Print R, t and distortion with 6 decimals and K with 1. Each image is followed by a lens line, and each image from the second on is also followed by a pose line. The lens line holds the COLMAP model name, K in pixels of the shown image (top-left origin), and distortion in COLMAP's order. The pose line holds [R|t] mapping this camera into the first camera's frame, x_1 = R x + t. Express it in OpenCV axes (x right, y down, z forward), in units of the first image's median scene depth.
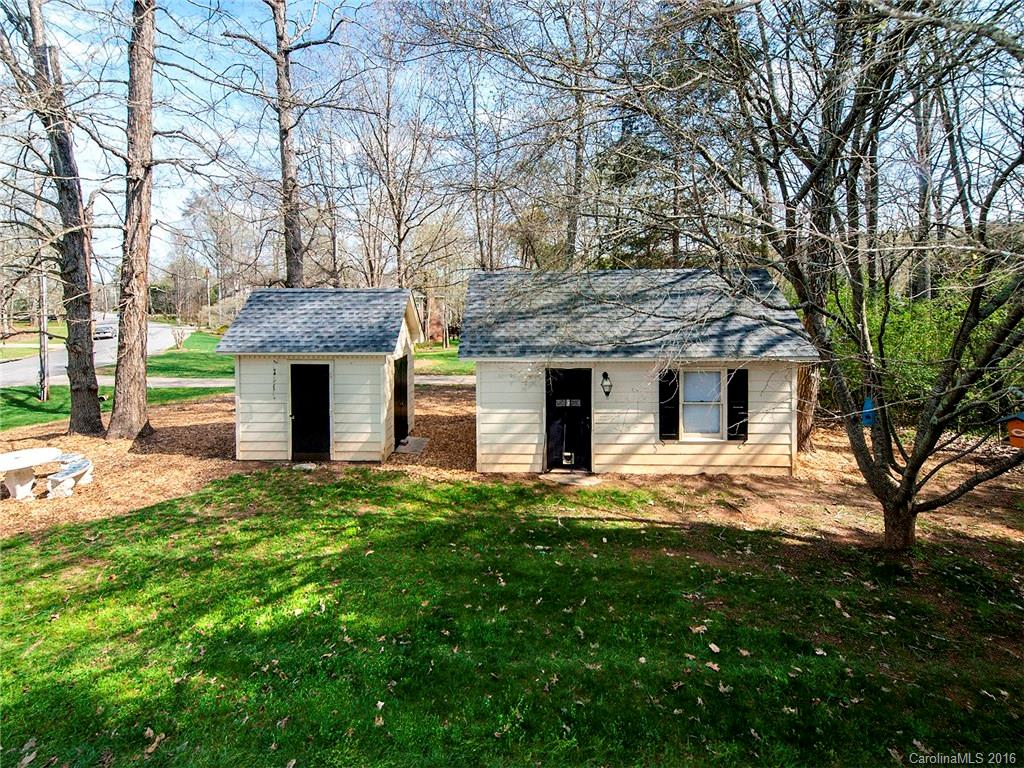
lens RADIAL K [[414.9, 0, 548.9], [0, 414.9, 387.9], [0, 0, 1]] dist [-0.000375, -0.003876]
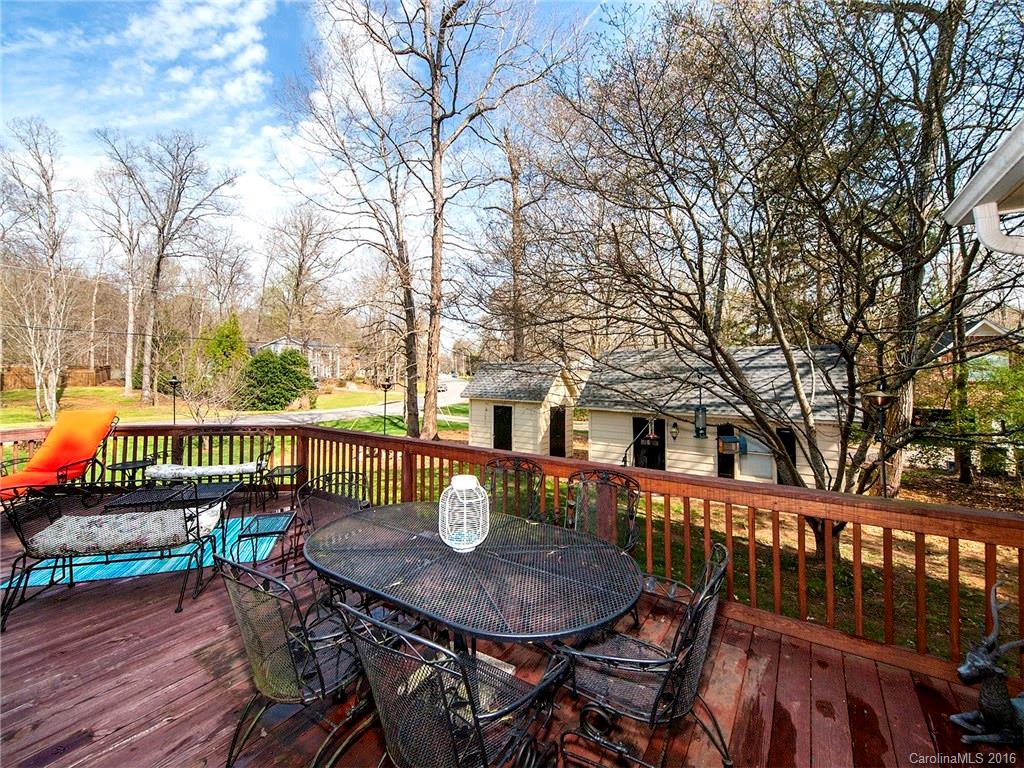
lens RADIAL K [[429.8, 0, 511.0], [0, 429.8, 379.1], [0, 0, 1]] dist [-0.000990, -0.001350]
pose [[0.818652, 0.014270, -0.574113, 0.483793], [-0.024038, 0.999667, -0.009429, -0.147363], [0.573787, 0.021519, 0.818722, -0.462730]]
